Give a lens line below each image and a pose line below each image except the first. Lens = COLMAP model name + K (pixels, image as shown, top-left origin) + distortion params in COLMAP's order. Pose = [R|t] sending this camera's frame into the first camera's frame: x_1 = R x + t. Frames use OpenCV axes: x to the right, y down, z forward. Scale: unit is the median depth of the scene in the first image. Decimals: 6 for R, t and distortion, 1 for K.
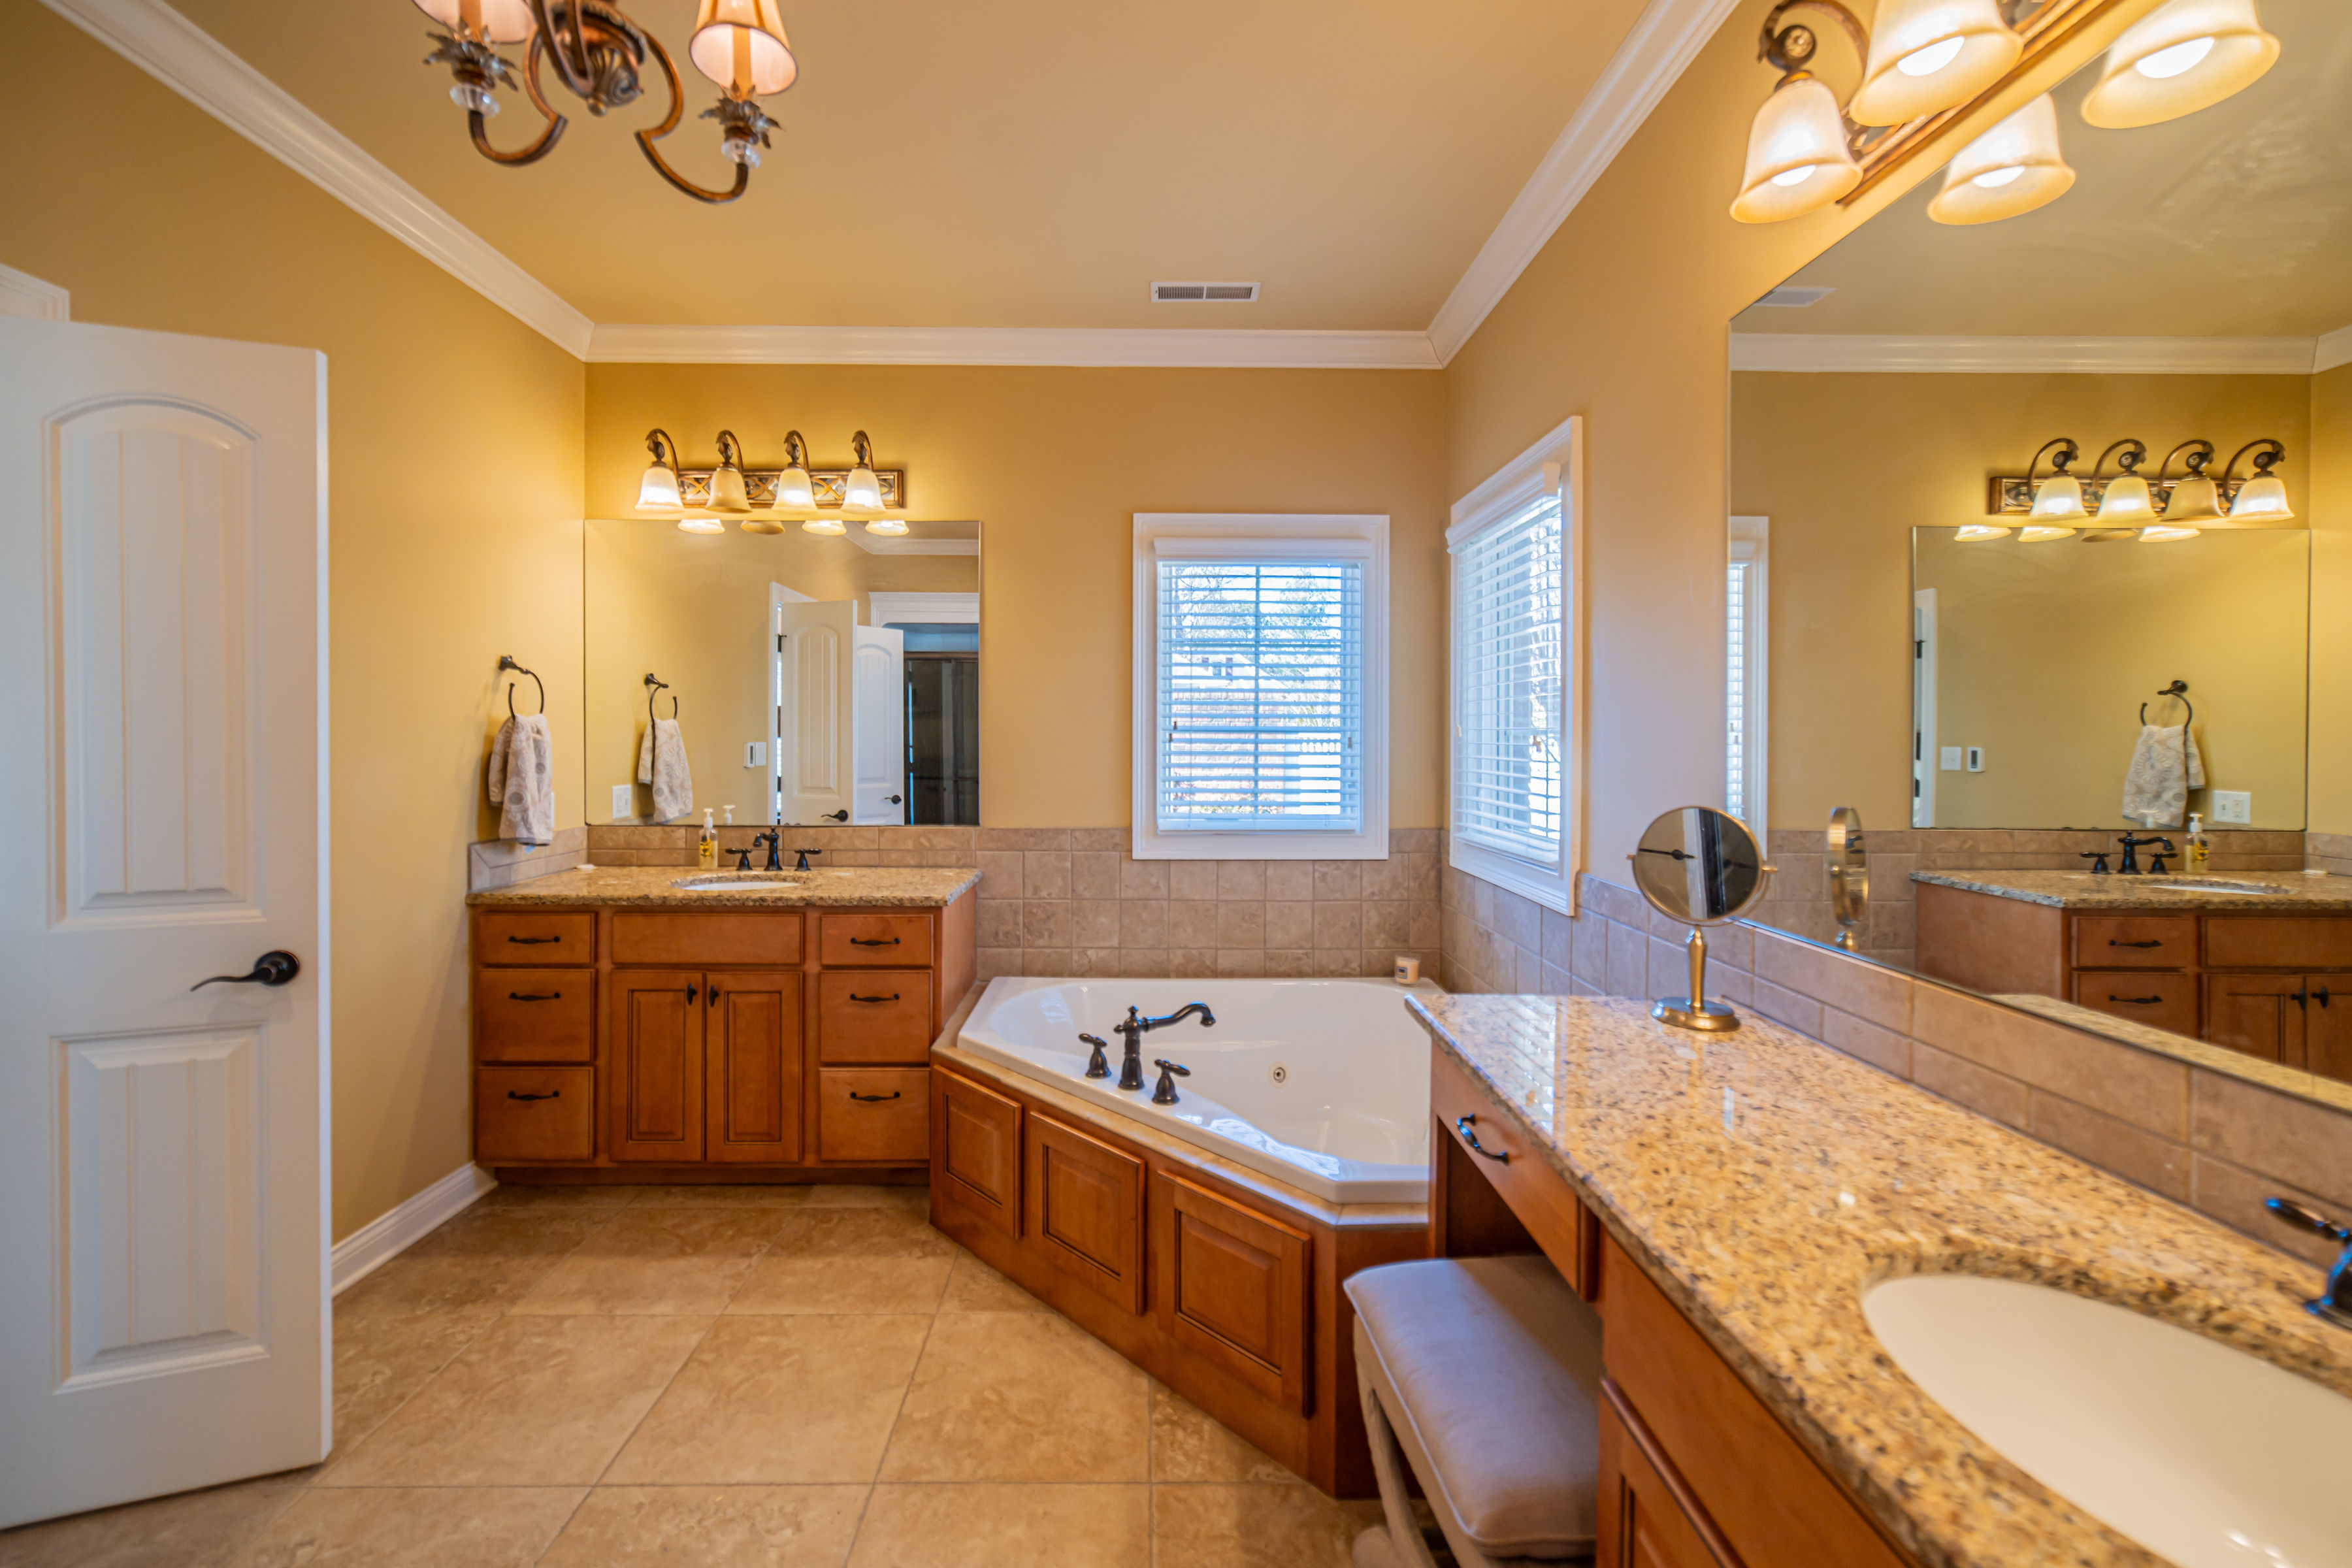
lens RADIAL K [[920.6, 0, 1107.8], [0, 920.6, 735.4], [0, 0, 1]] dist [-0.002140, 0.001035]
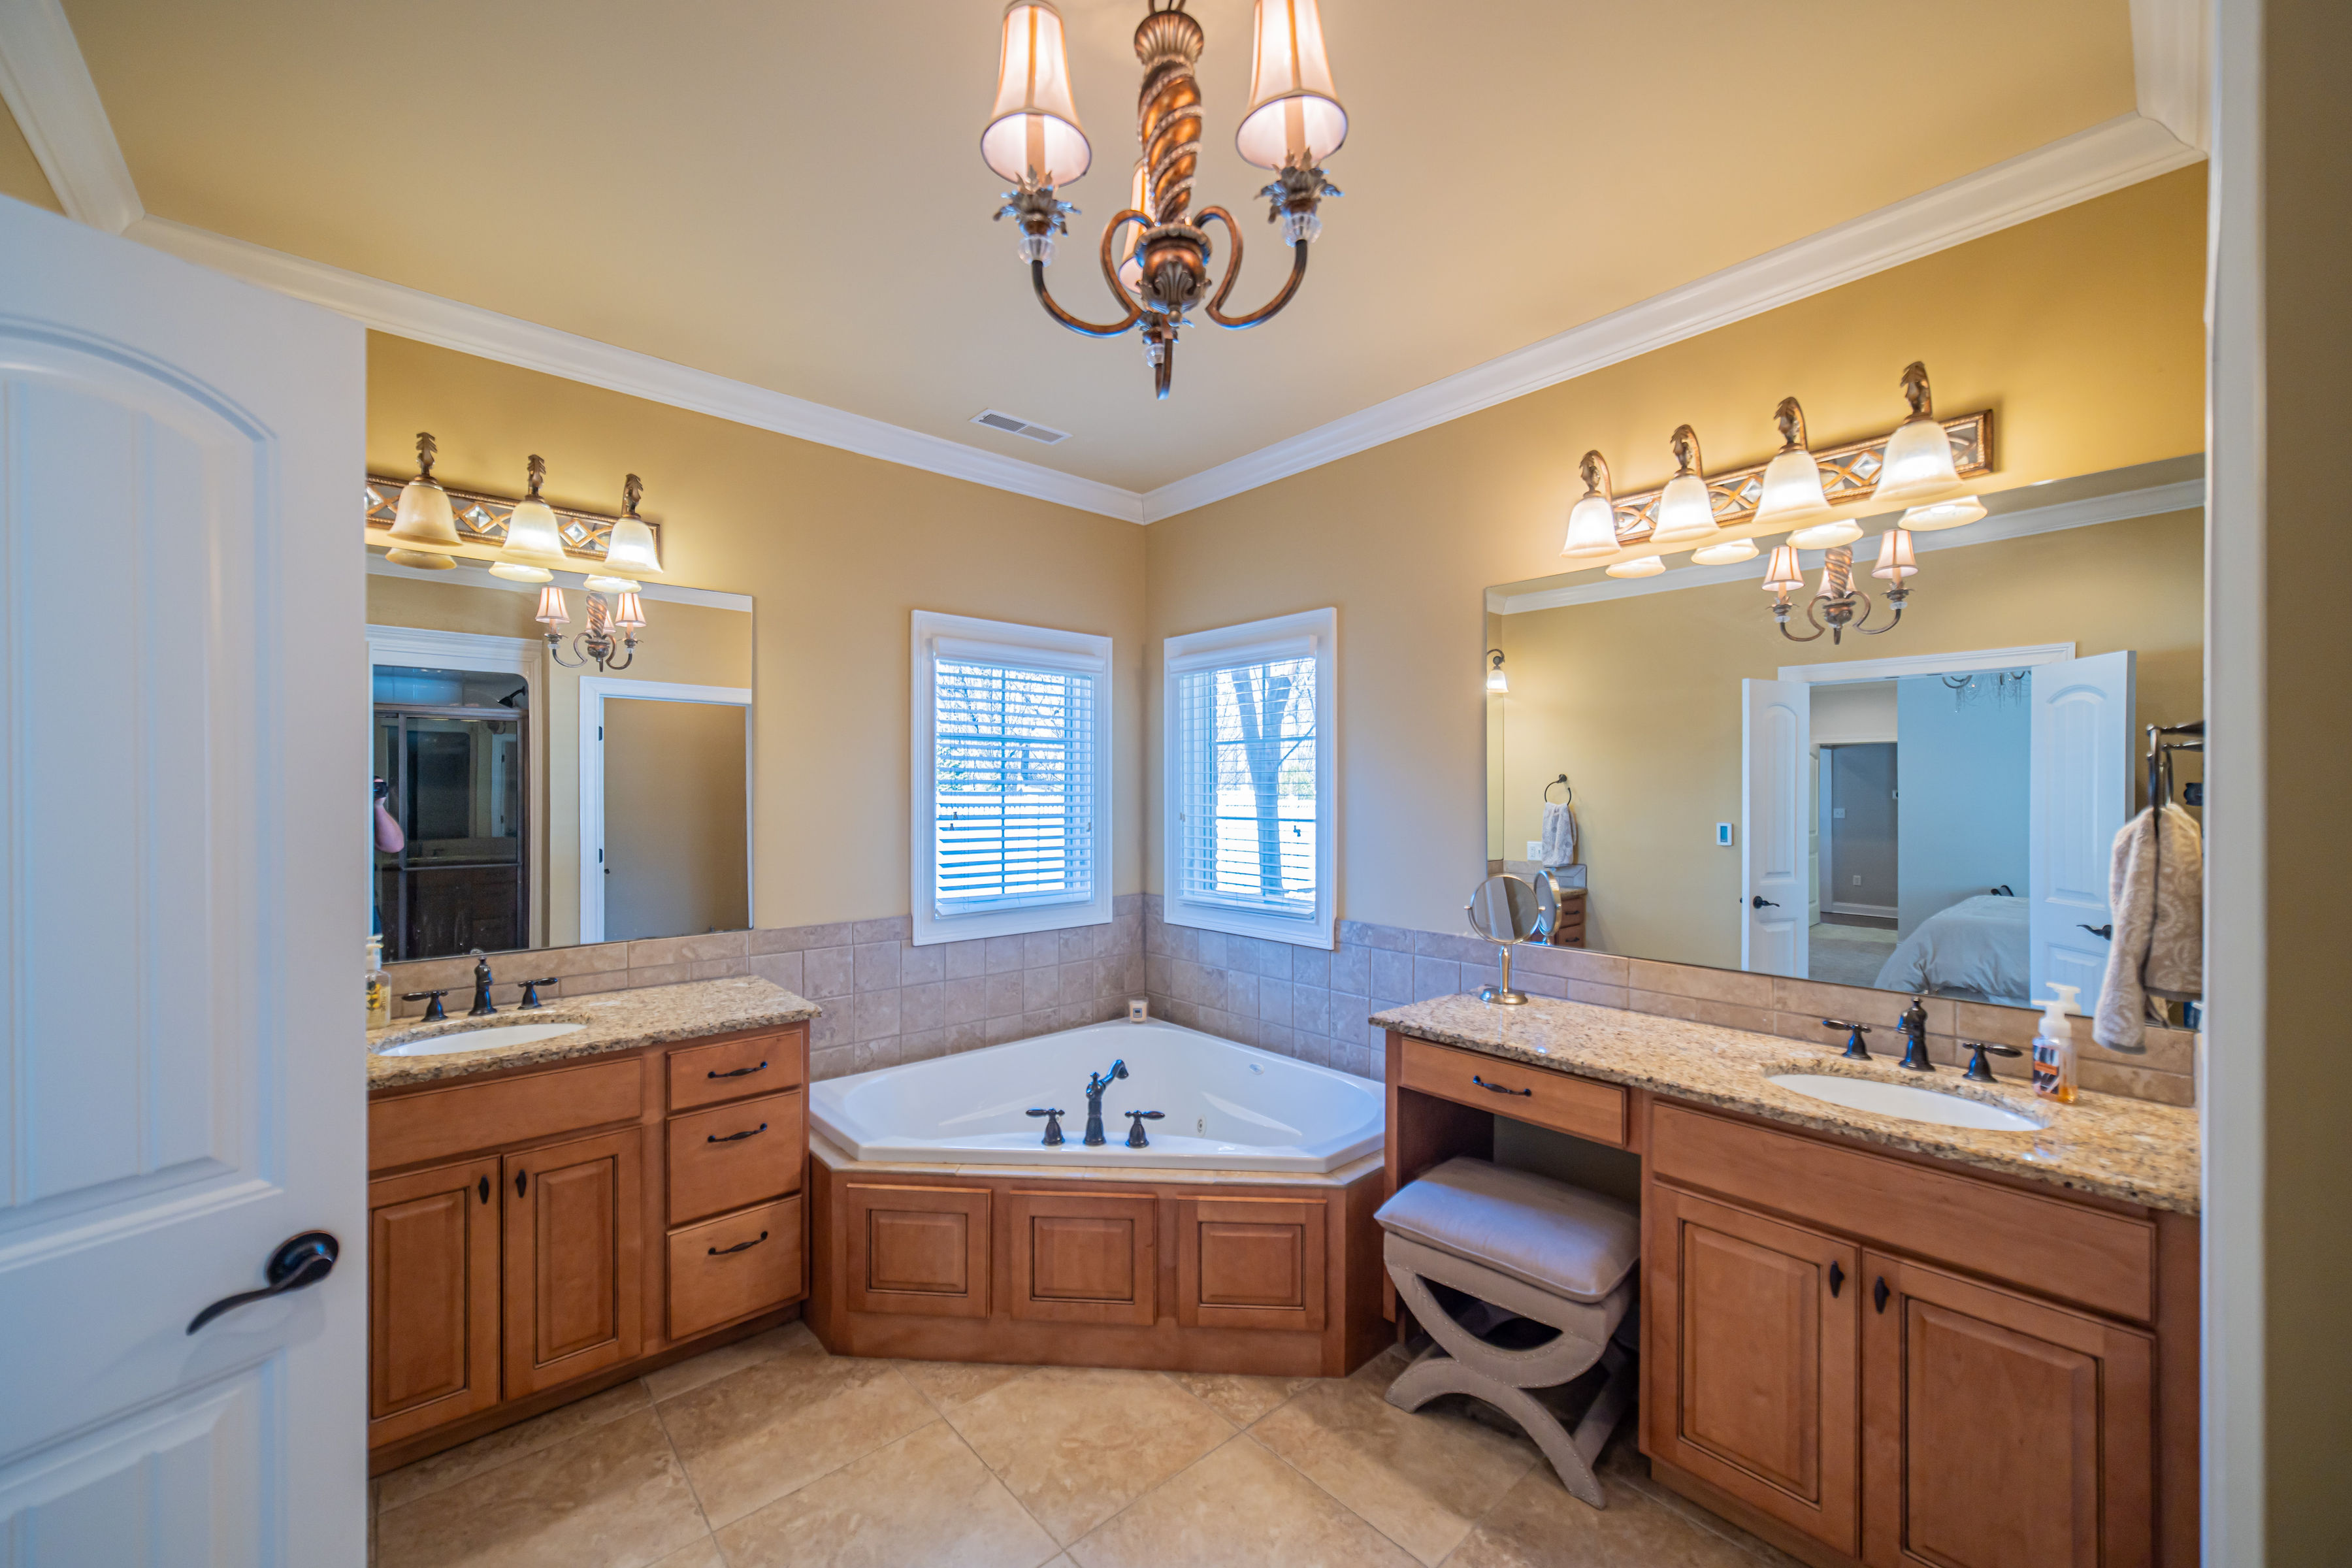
lens RADIAL K [[920.6, 0, 1112.2], [0, 920.6, 790.2], [0, 0, 1]] dist [-0.002140, 0.001035]
pose [[0.762393, -0.003709, 0.647103, -0.536206], [0.004534, 0.999990, 0.000390, -0.044515], [-0.647098, 0.002637, 0.762402, 0.084171]]
